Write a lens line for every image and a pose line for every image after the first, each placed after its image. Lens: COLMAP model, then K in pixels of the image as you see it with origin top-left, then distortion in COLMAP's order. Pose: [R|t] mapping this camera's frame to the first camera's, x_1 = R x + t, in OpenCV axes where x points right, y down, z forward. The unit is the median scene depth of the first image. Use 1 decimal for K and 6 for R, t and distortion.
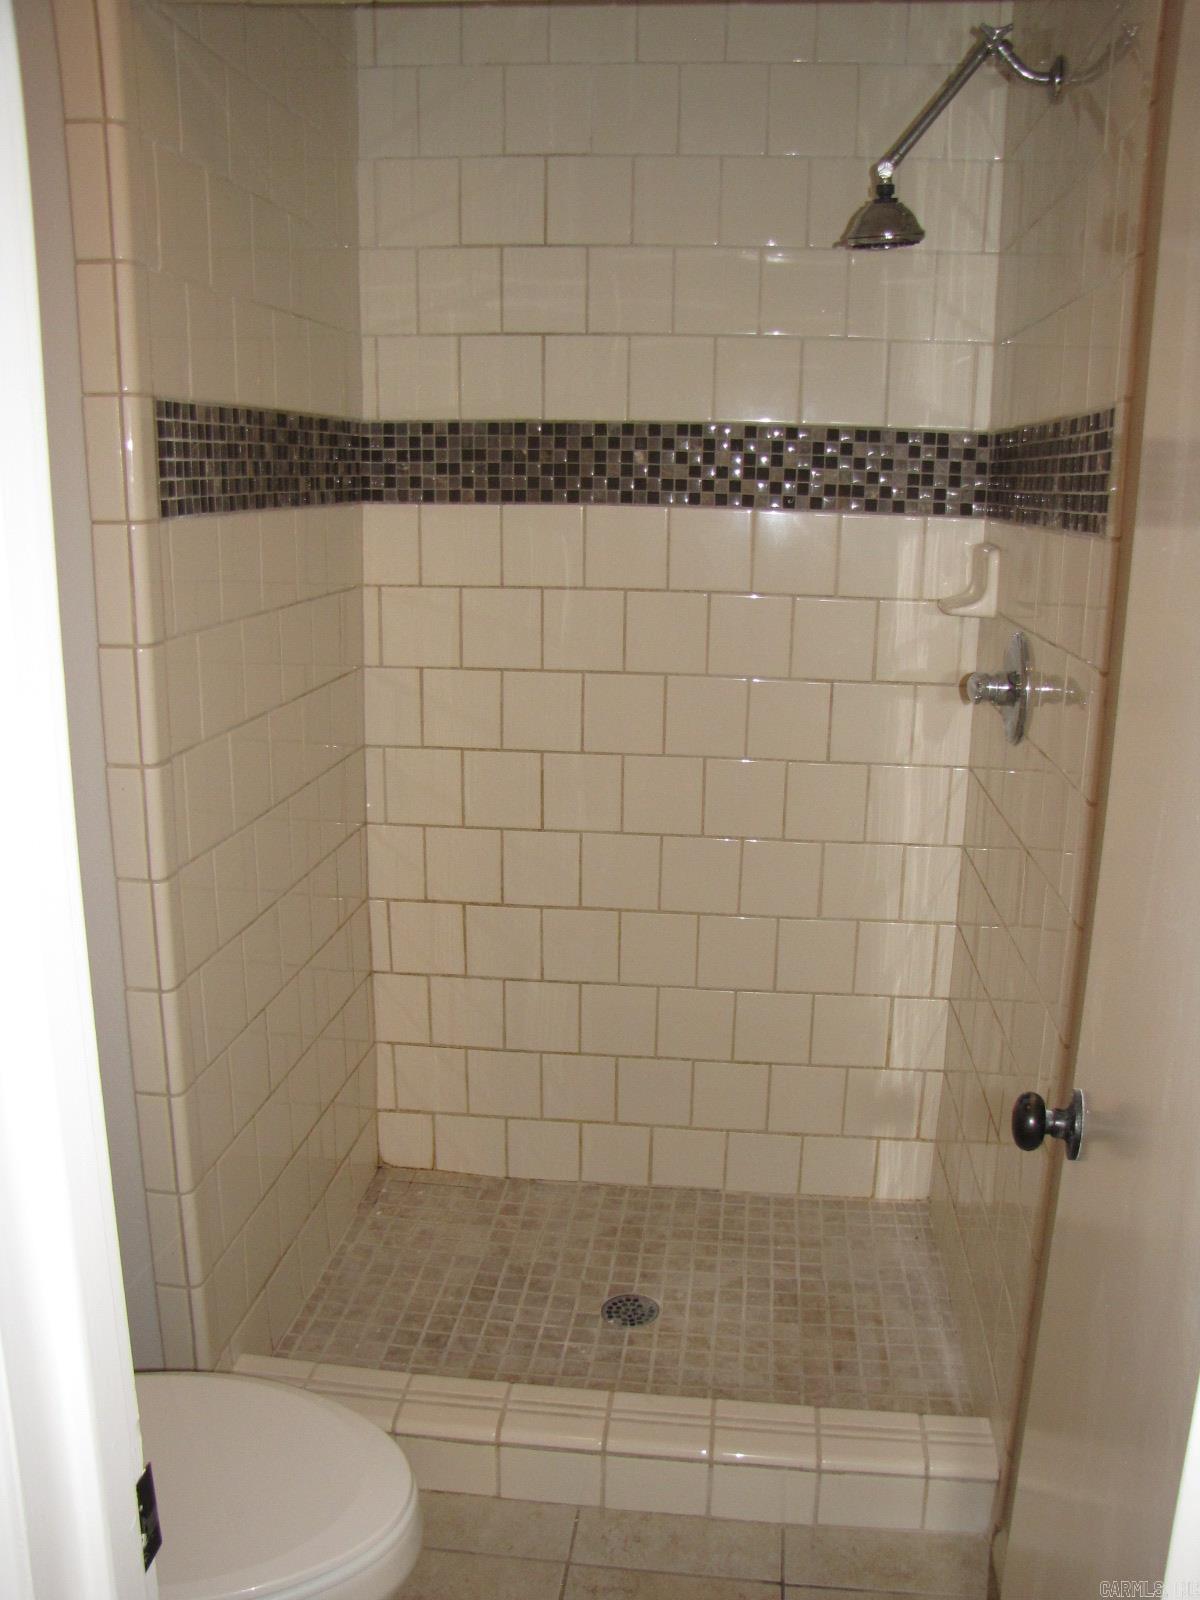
lens RADIAL K [[1326.1, 0, 600.0], [0, 1326.1, 800.0], [0, 0, 1]] dist [-0.198655, 0.168239]
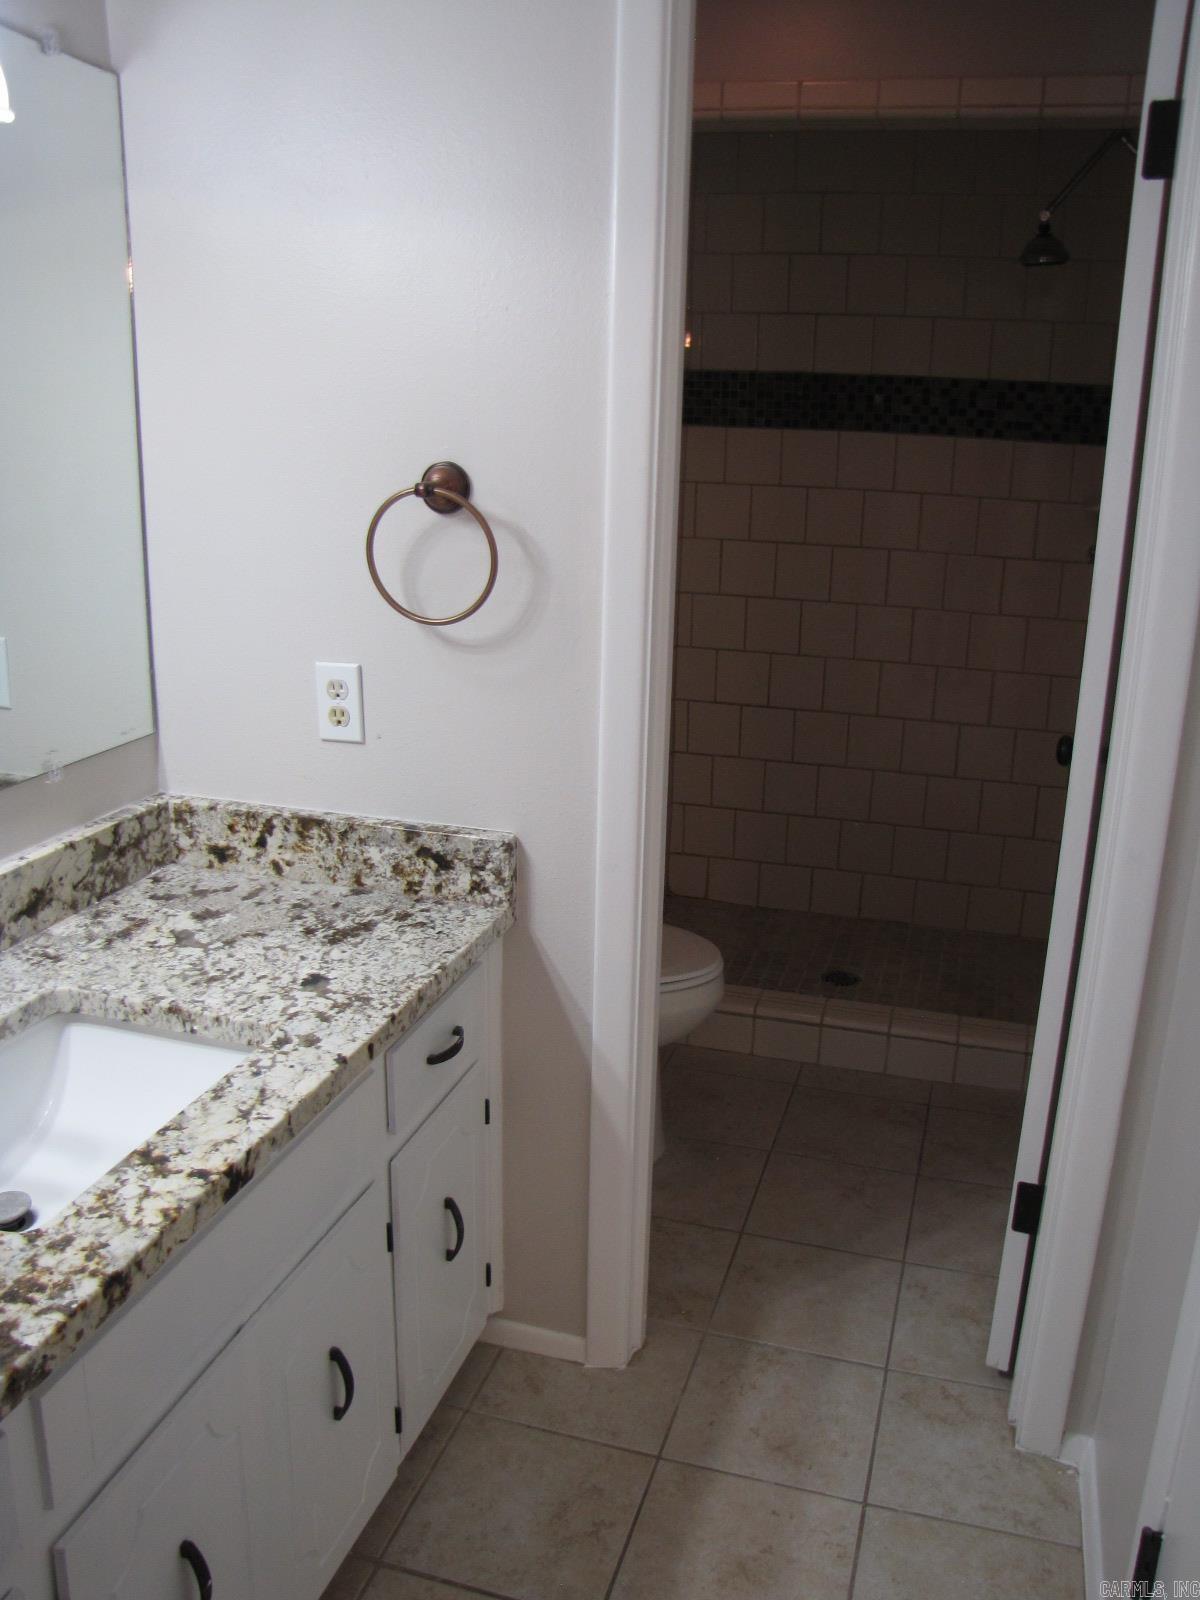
lens RADIAL K [[1326.1, 0, 600.0], [0, 1326.1, 800.0], [0, 0, 1]] dist [-0.198655, 0.168239]
pose [[0.984455, 0.057673, -0.165895, -0.010415], [-0.050204, 0.997542, 0.048875, 0.131267], [0.168306, -0.039786, 0.984931, -0.499456]]
